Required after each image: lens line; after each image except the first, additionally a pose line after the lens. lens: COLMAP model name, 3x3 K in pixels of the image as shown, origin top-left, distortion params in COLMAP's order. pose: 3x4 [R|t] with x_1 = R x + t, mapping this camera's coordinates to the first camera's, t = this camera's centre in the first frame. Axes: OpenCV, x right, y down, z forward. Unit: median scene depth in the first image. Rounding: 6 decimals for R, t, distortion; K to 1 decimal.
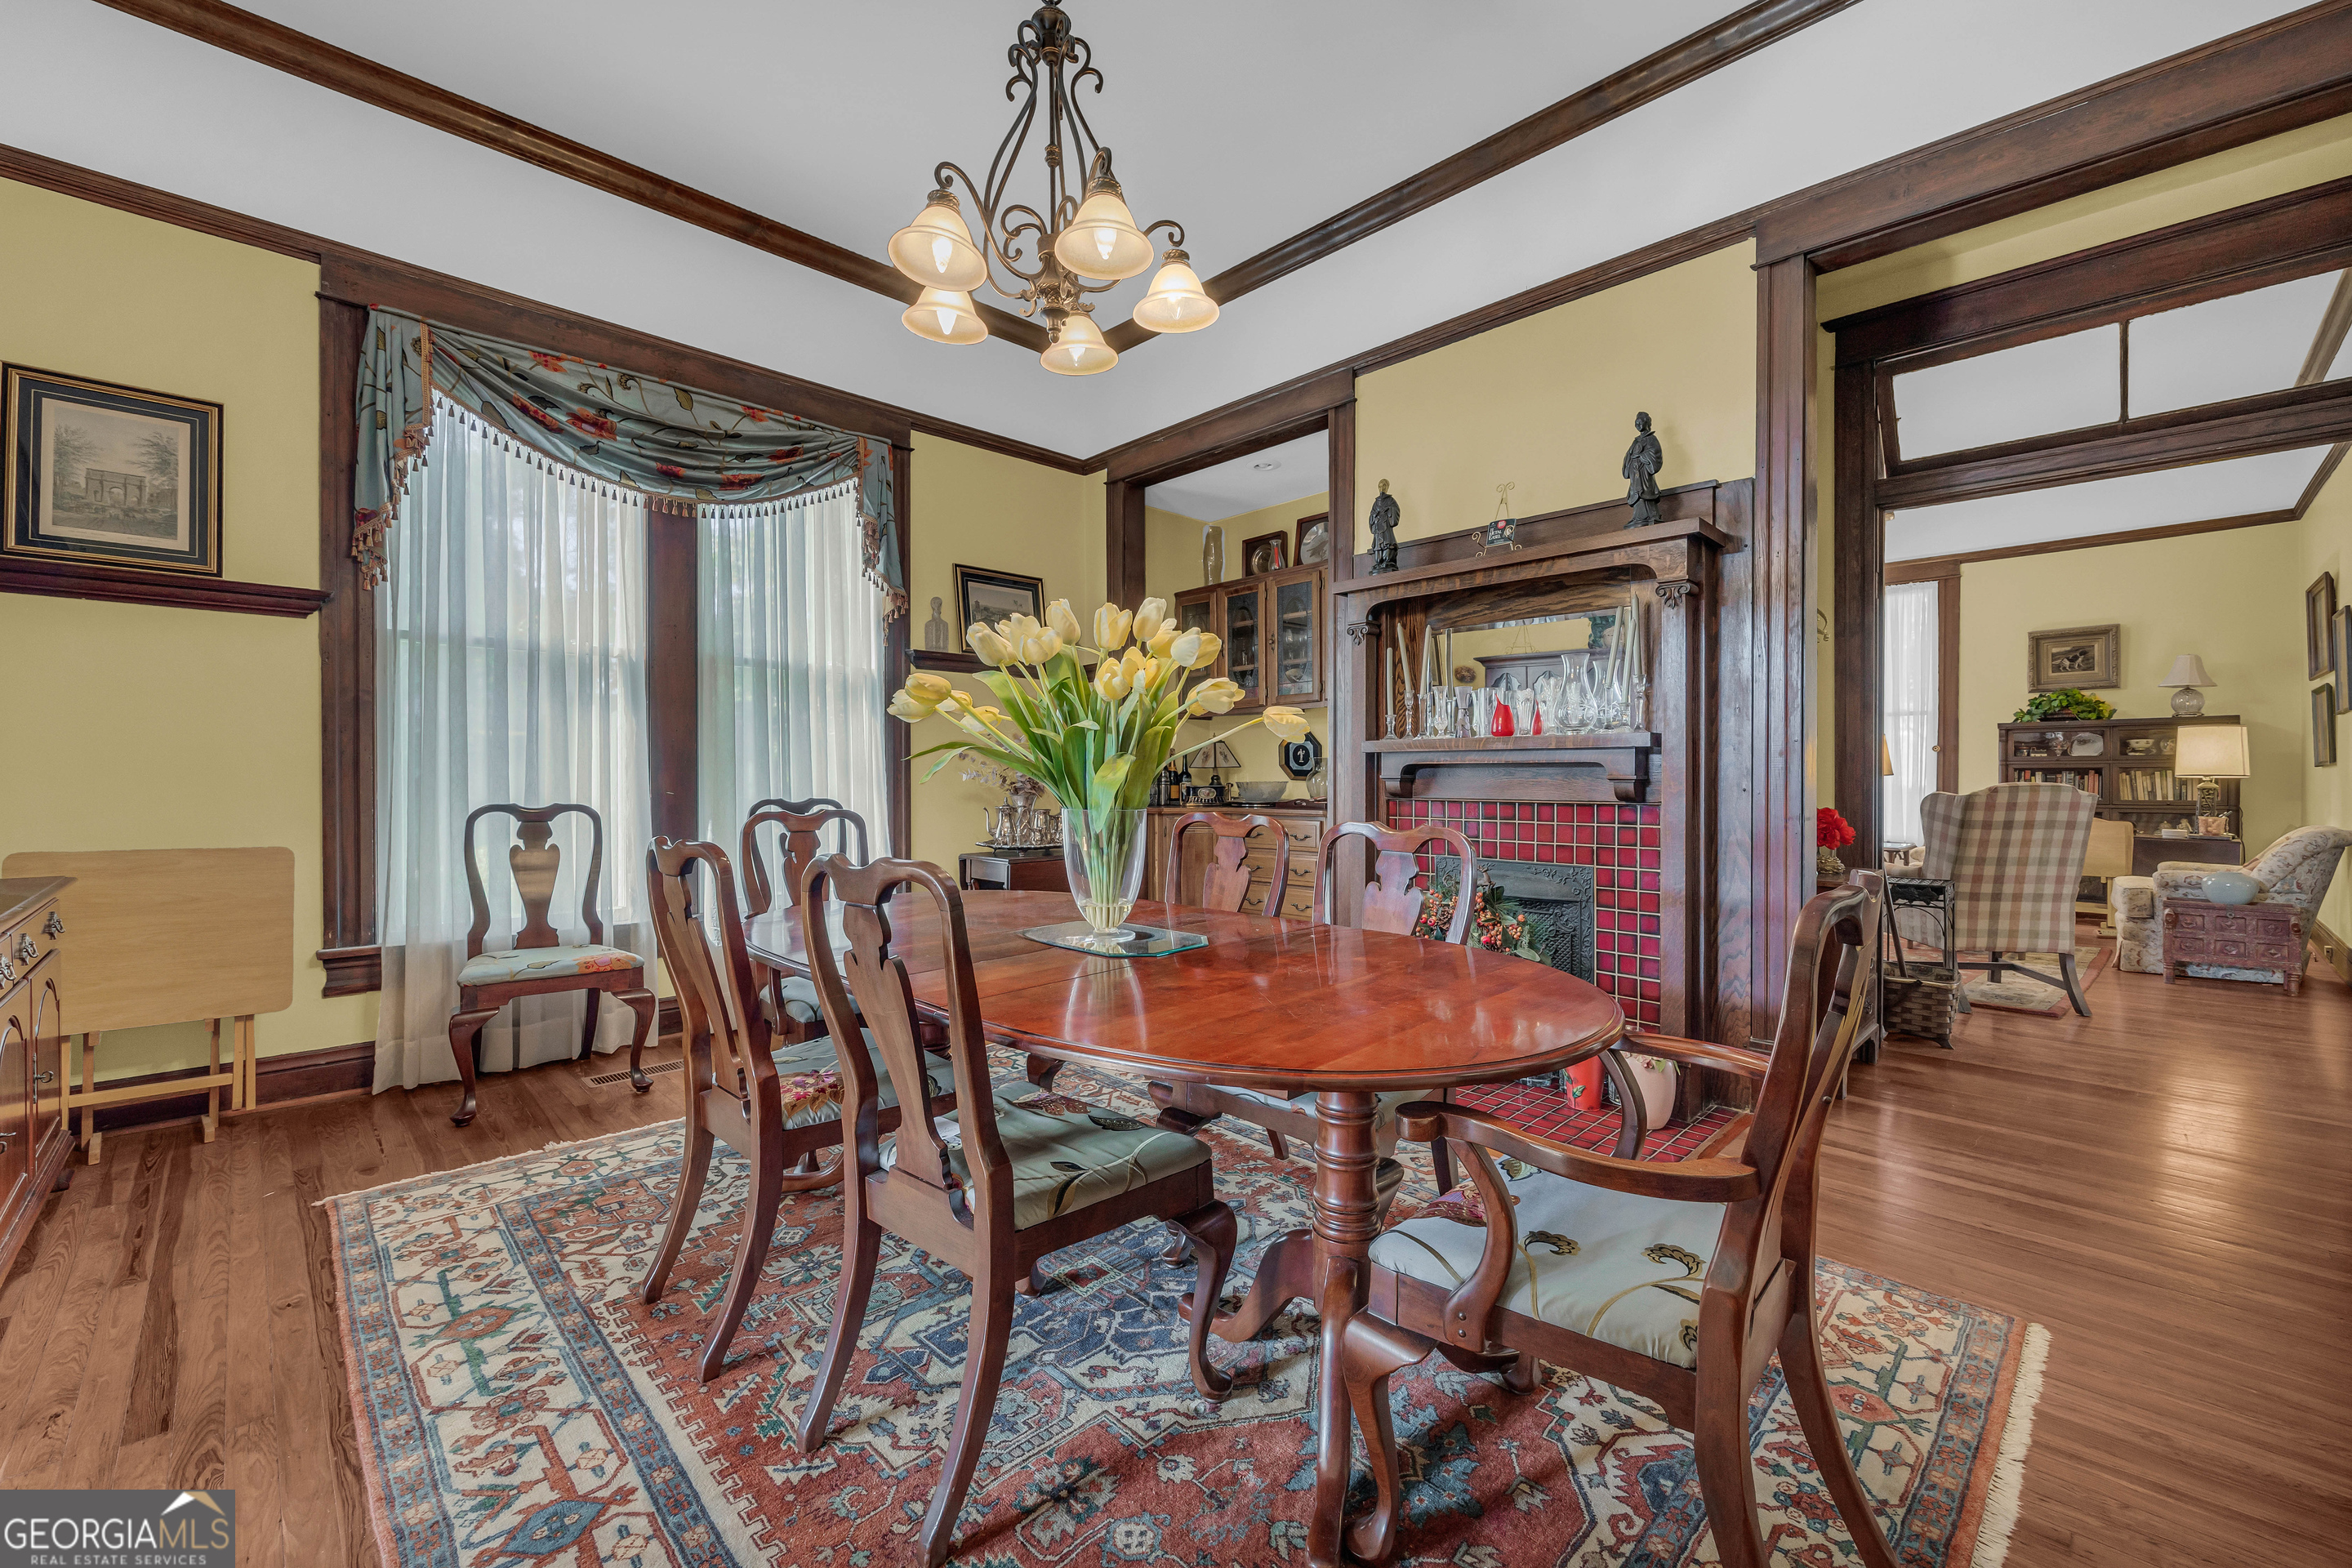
lens RADIAL K [[964.3, 0, 1182.9], [0, 964.3, 788.7], [0, 0, 1]] dist [-0.005570, 0.000662]
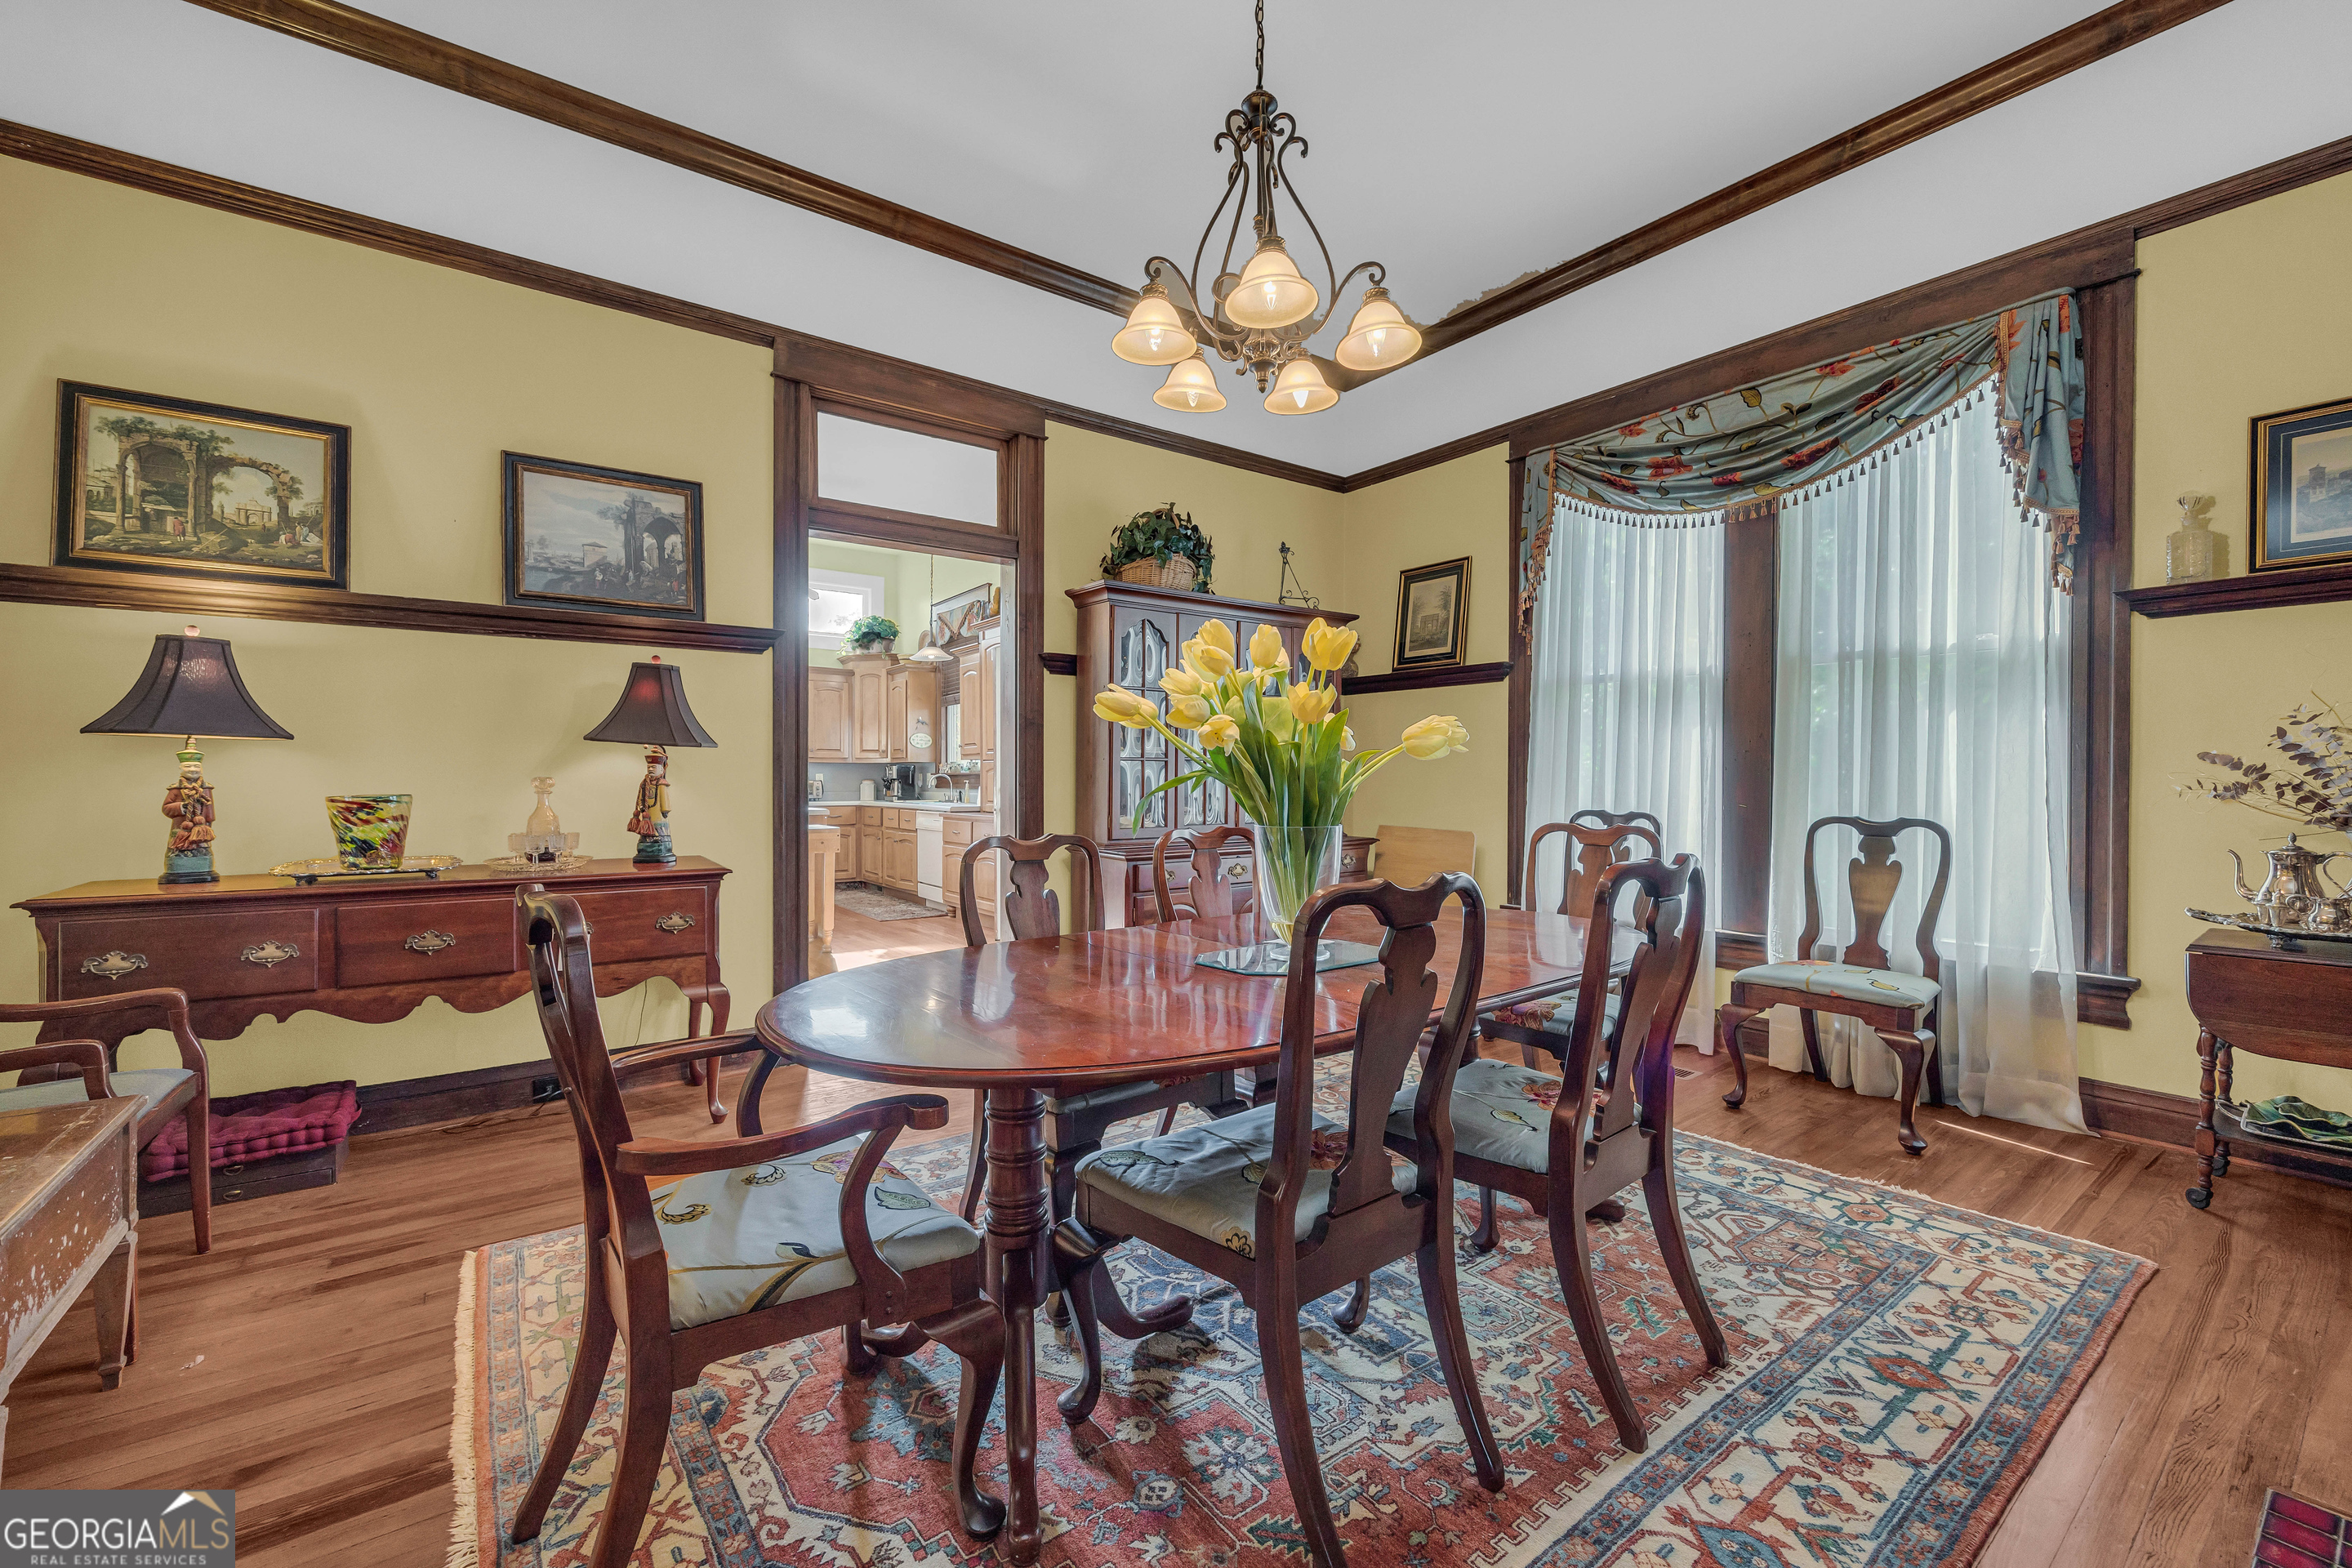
lens RADIAL K [[964.3, 0, 1174.4], [0, 964.3, 791.4], [0, 0, 1]] dist [-0.005570, 0.000662]
pose [[-0.150375, 0.009141, -0.988587, 0.515615], [-0.017447, 0.999777, 0.011898, -0.012636], [0.988475, 0.019038, -0.150182, 0.576019]]
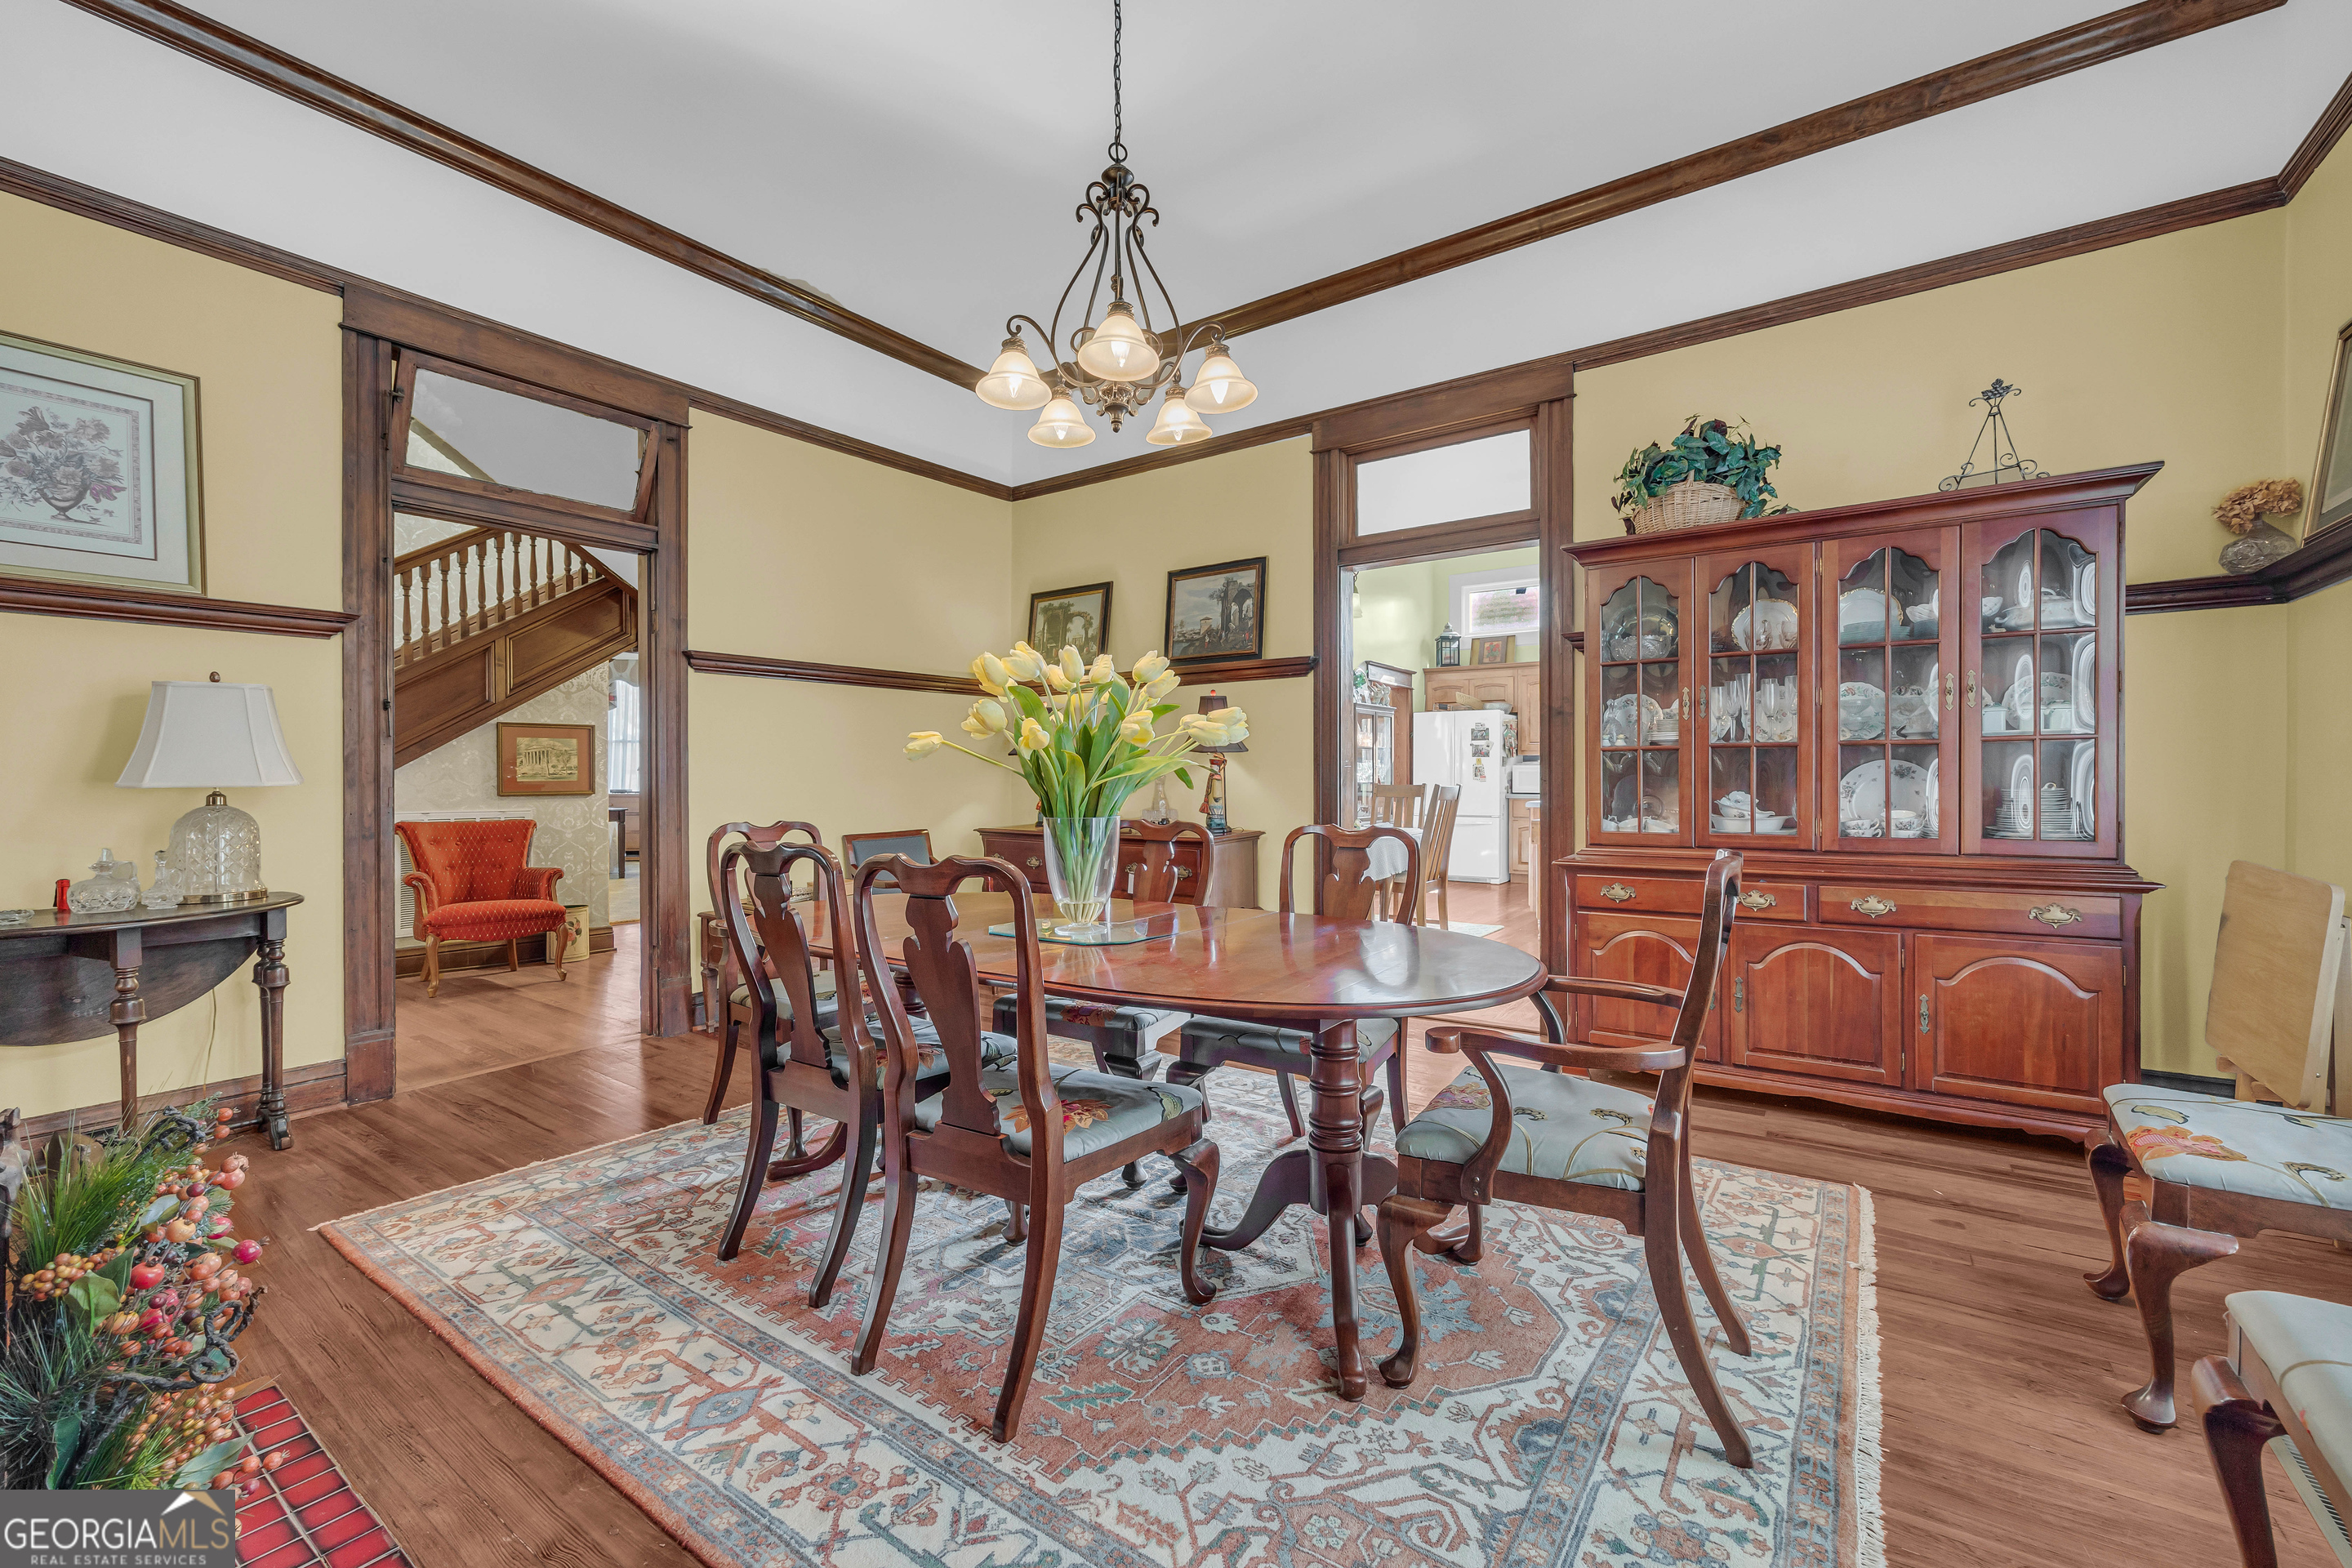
lens RADIAL K [[964.3, 0, 1156.7], [0, 964.3, 774.5], [0, 0, 1]] dist [-0.005570, 0.000662]
pose [[-0.987858, 0.000709, -0.155356, 0.005292], [-0.001403, 0.999908, 0.013489, -0.022717], [0.155352, 0.013543, -0.987766, 1.196864]]
